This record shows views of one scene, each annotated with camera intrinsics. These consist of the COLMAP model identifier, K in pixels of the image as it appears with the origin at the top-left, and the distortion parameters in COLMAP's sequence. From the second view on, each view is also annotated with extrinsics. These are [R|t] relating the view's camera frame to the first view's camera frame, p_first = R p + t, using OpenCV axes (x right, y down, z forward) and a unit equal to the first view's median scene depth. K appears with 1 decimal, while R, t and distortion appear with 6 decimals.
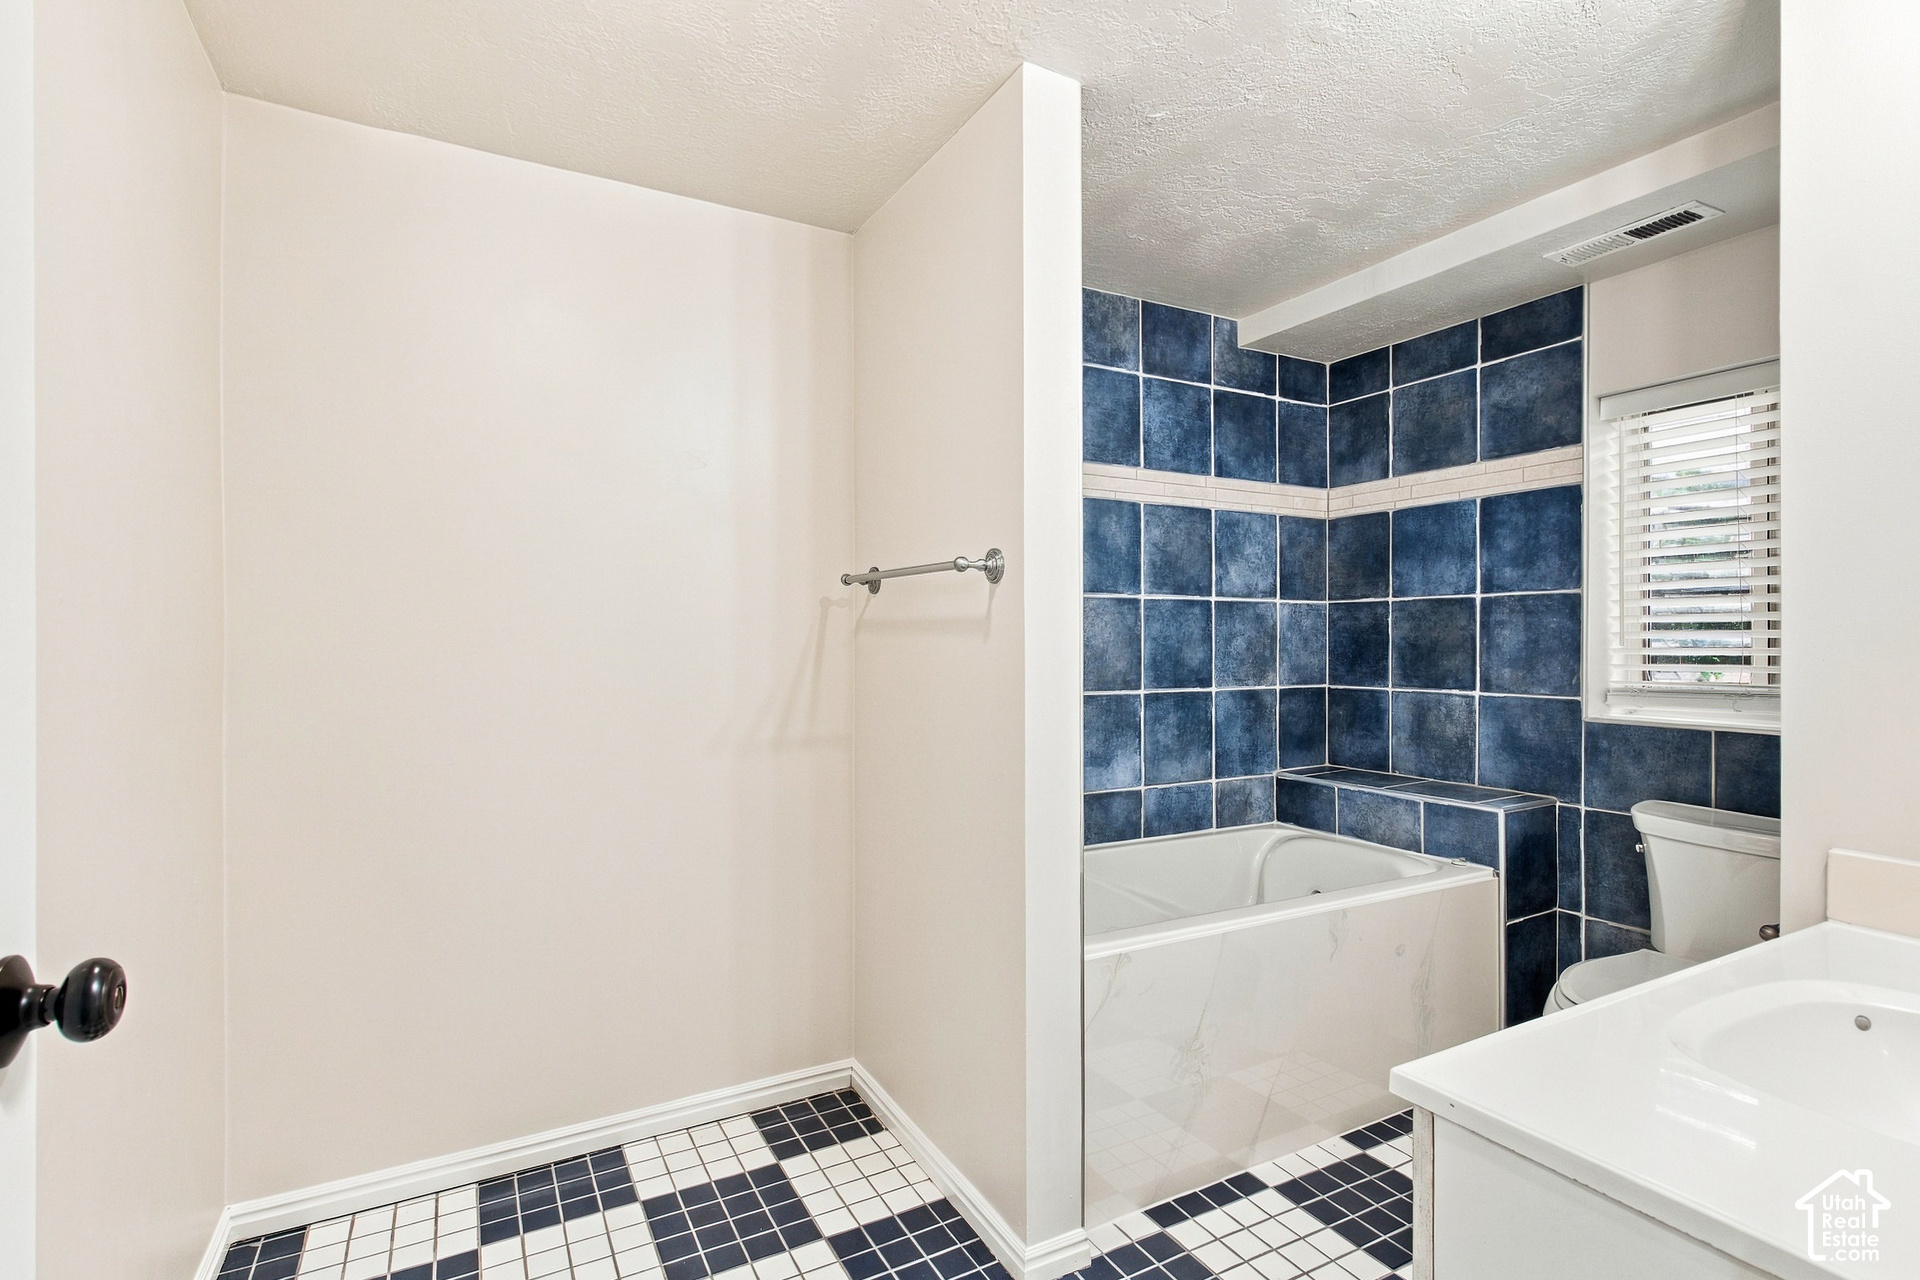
lens RADIAL K [[912.3, 0, 961.2], [0, 912.3, 641.1], [0, 0, 1]] dist [0.000240, 0.001527]
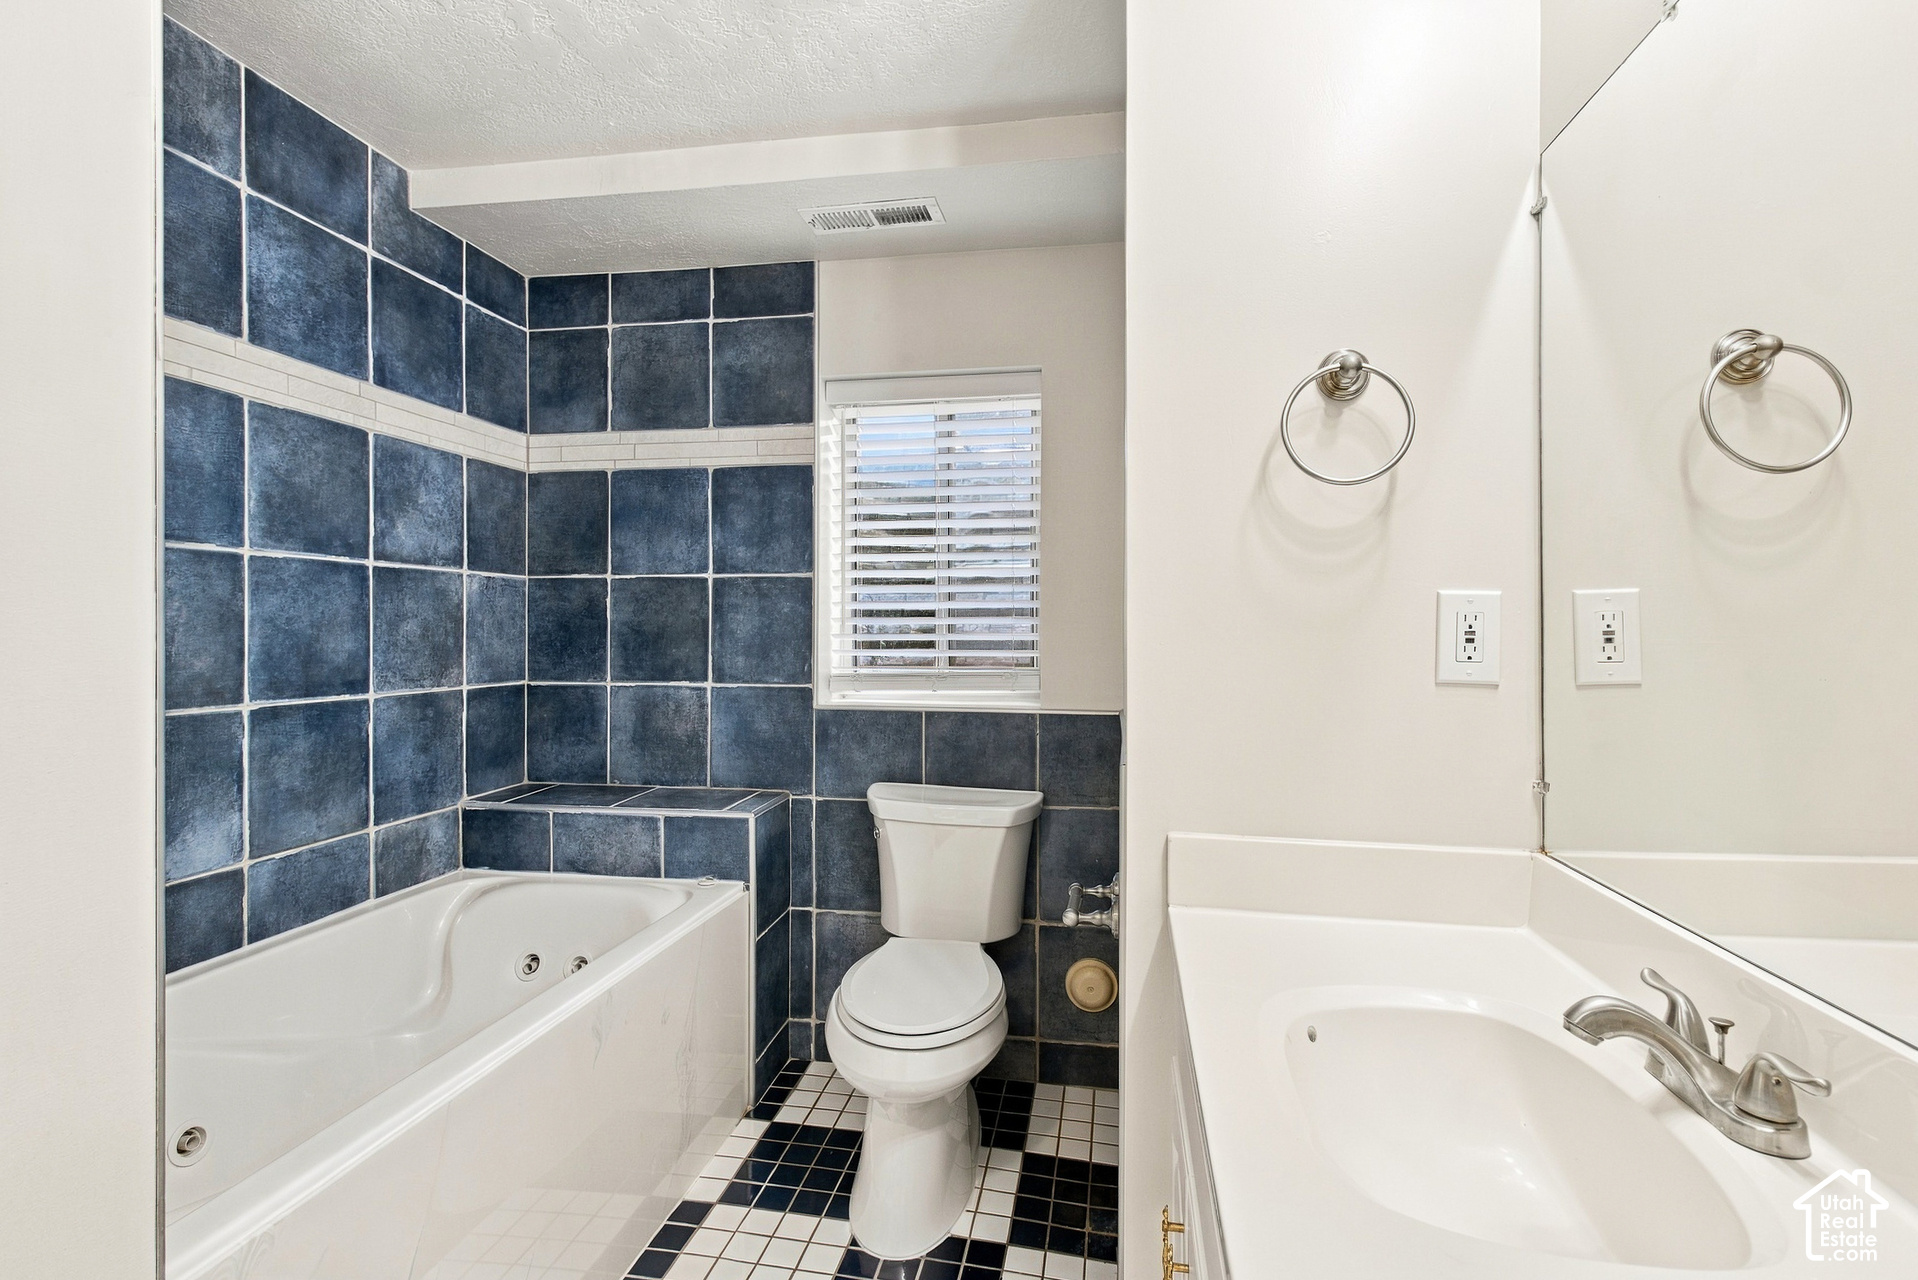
lens RADIAL K [[911.4, 0, 963.7], [0, 911.4, 629.4], [0, 0, 1]] dist [0.000240, 0.001527]
pose [[0.614576, 0.002292, 0.788854, 0.011851], [-0.003033, 0.999995, -0.000543, 0.002614], [-0.788852, -0.002059, 0.614580, 0.244660]]
